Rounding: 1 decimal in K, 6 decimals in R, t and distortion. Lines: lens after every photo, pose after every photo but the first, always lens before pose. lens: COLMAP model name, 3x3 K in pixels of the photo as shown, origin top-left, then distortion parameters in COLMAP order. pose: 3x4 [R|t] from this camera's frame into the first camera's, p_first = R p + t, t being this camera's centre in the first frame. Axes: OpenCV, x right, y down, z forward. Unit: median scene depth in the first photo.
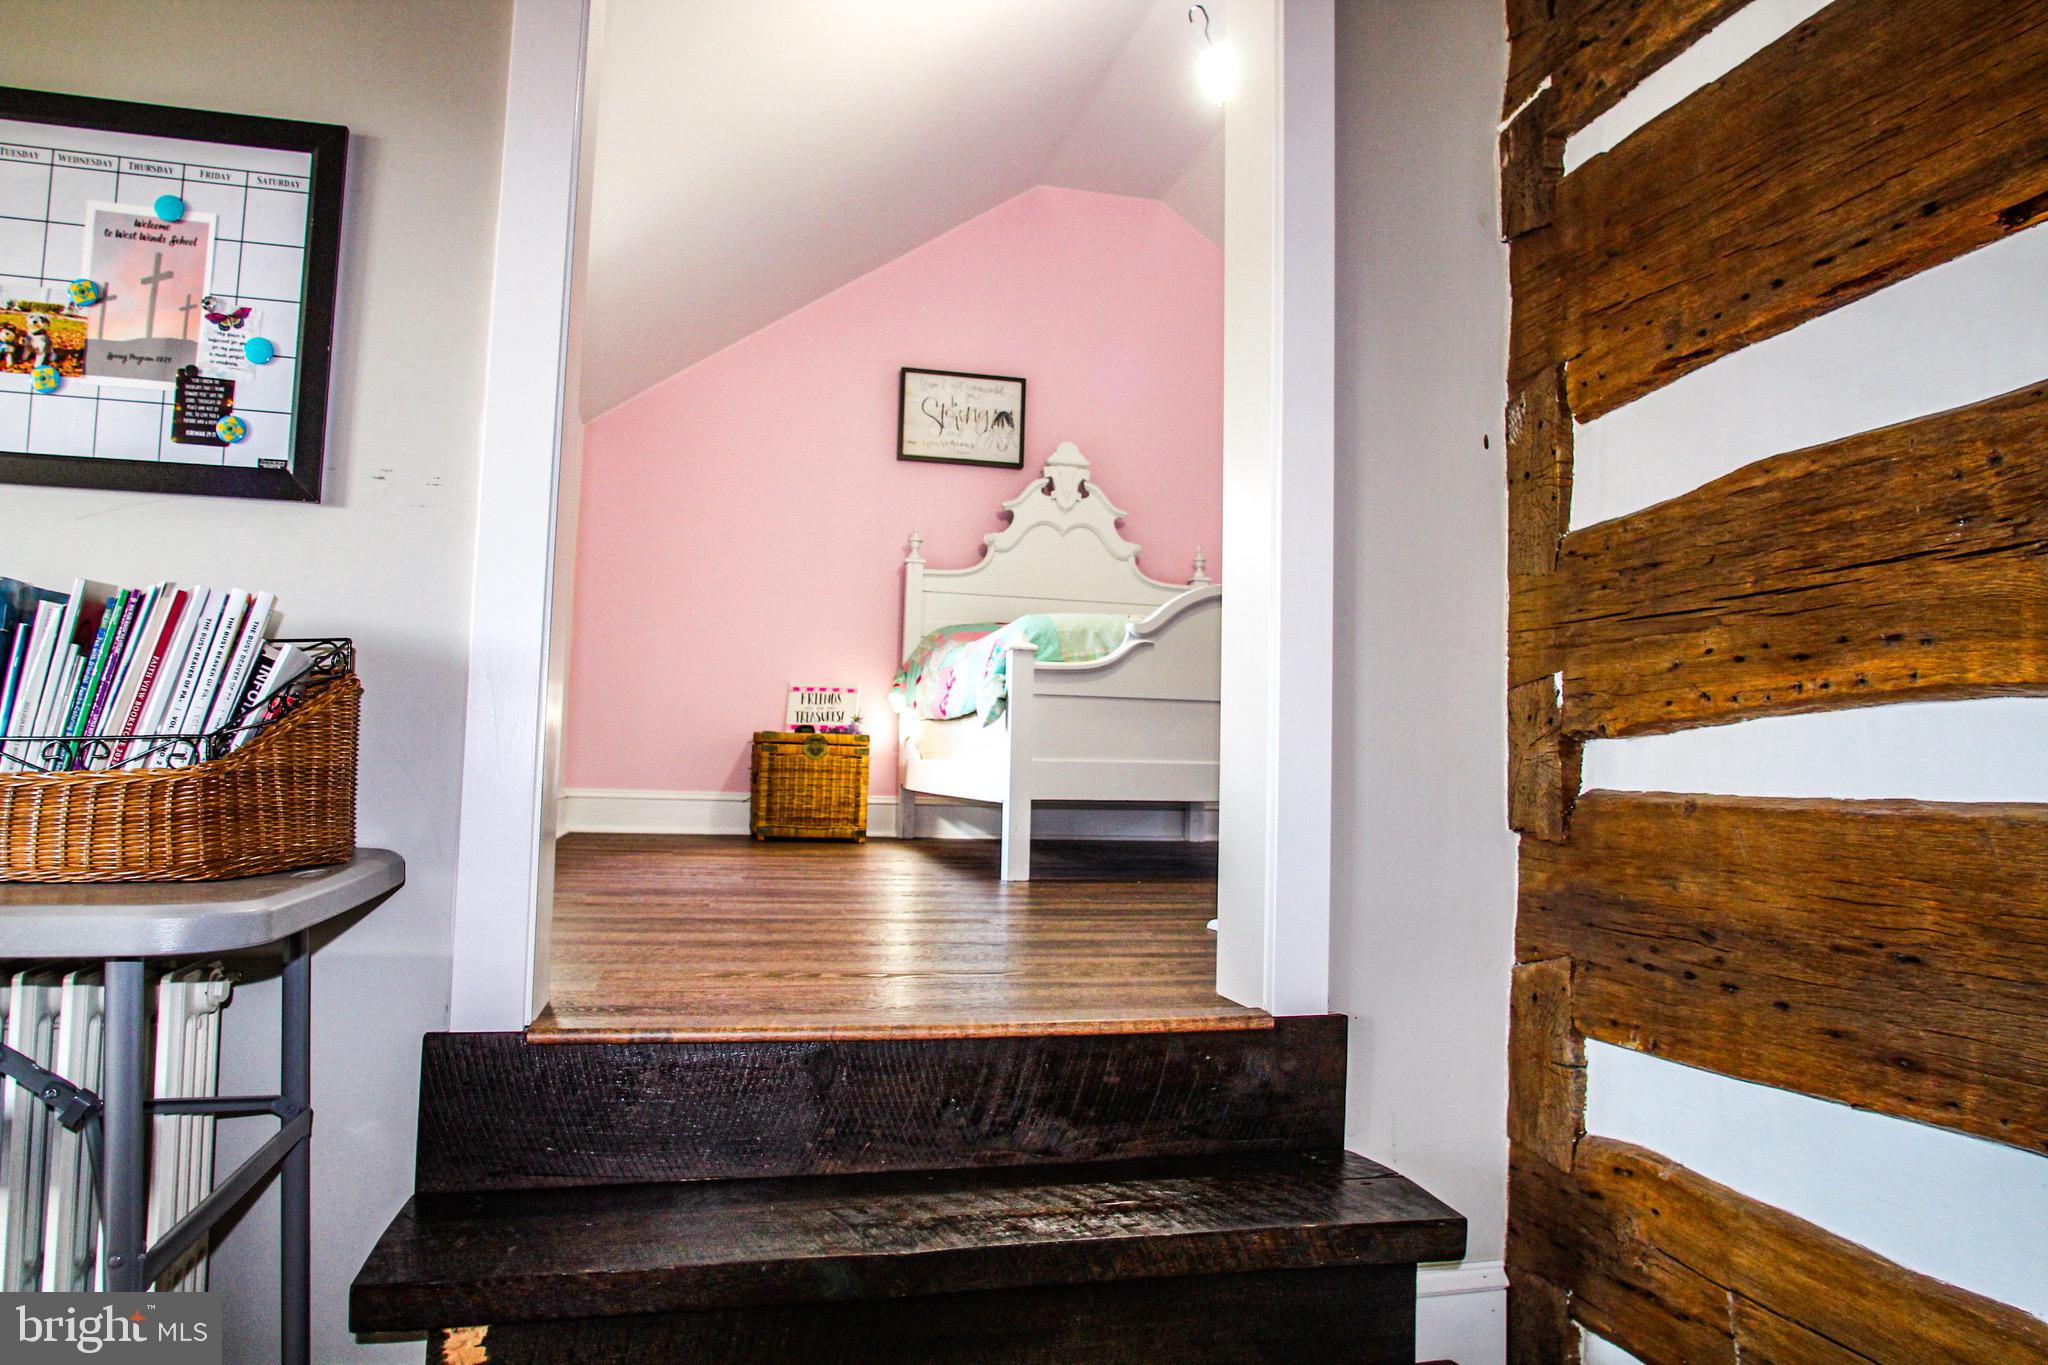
lens RADIAL K [[1320.2, 0, 1028.5], [0, 1320.2, 687.2], [0, 0, 1]] dist [-0.077868, 0.041372]
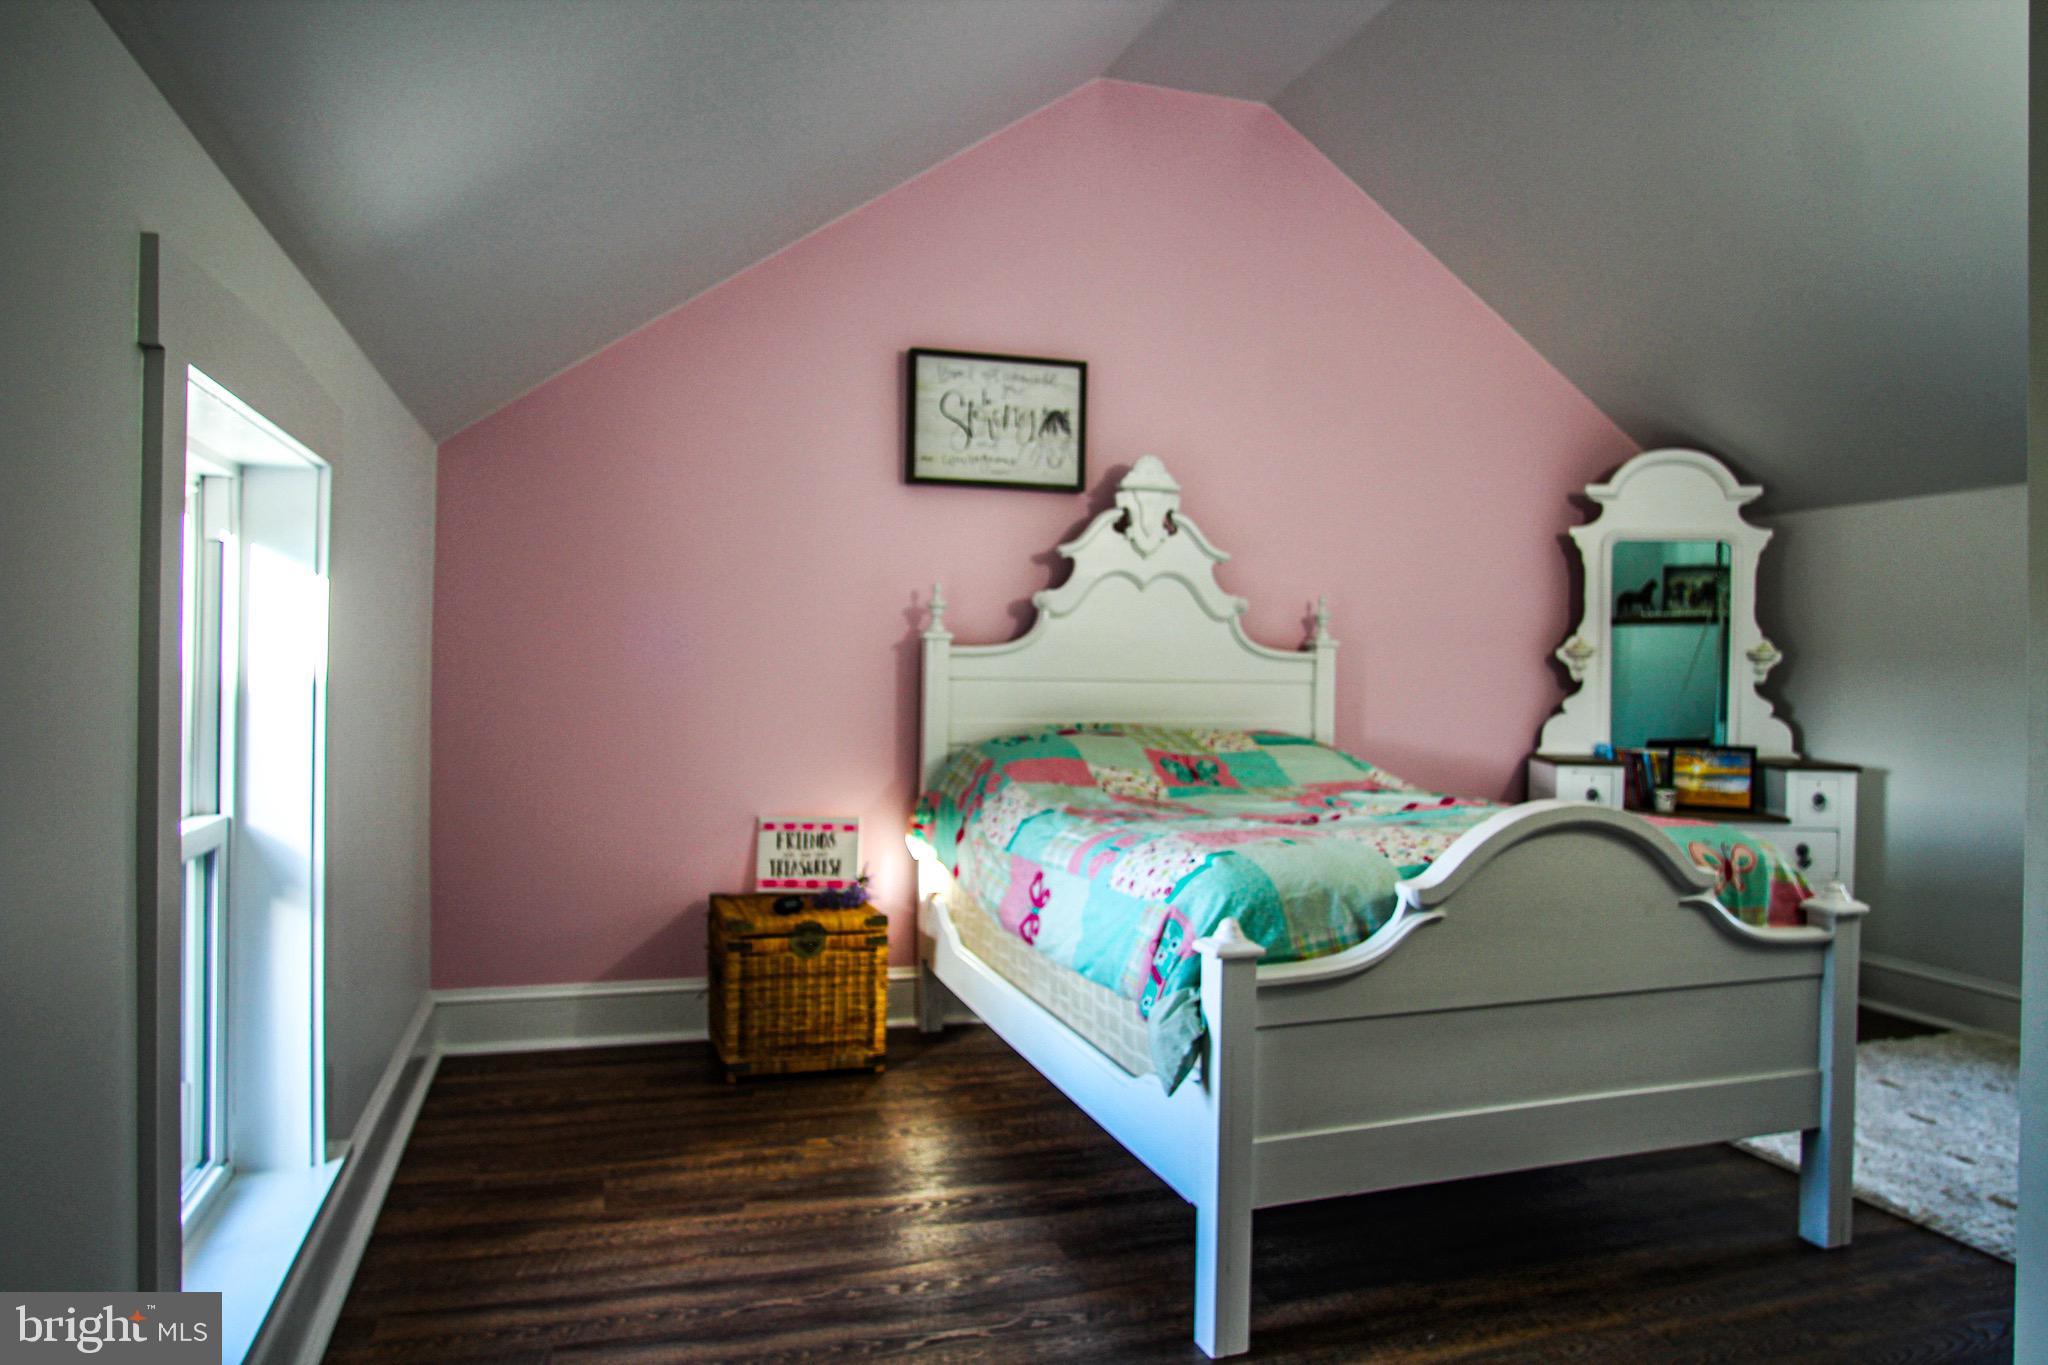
lens RADIAL K [[1320.2, 0, 1019.8], [0, 1320.2, 671.2], [0, 0, 1]] dist [-0.077868, 0.041372]
pose [[0.997961, -0.012434, 0.062601, -0.086697], [0.007963, 0.997432, 0.071176, -0.126471], [-0.063325, -0.070532, 0.995497, 0.308740]]
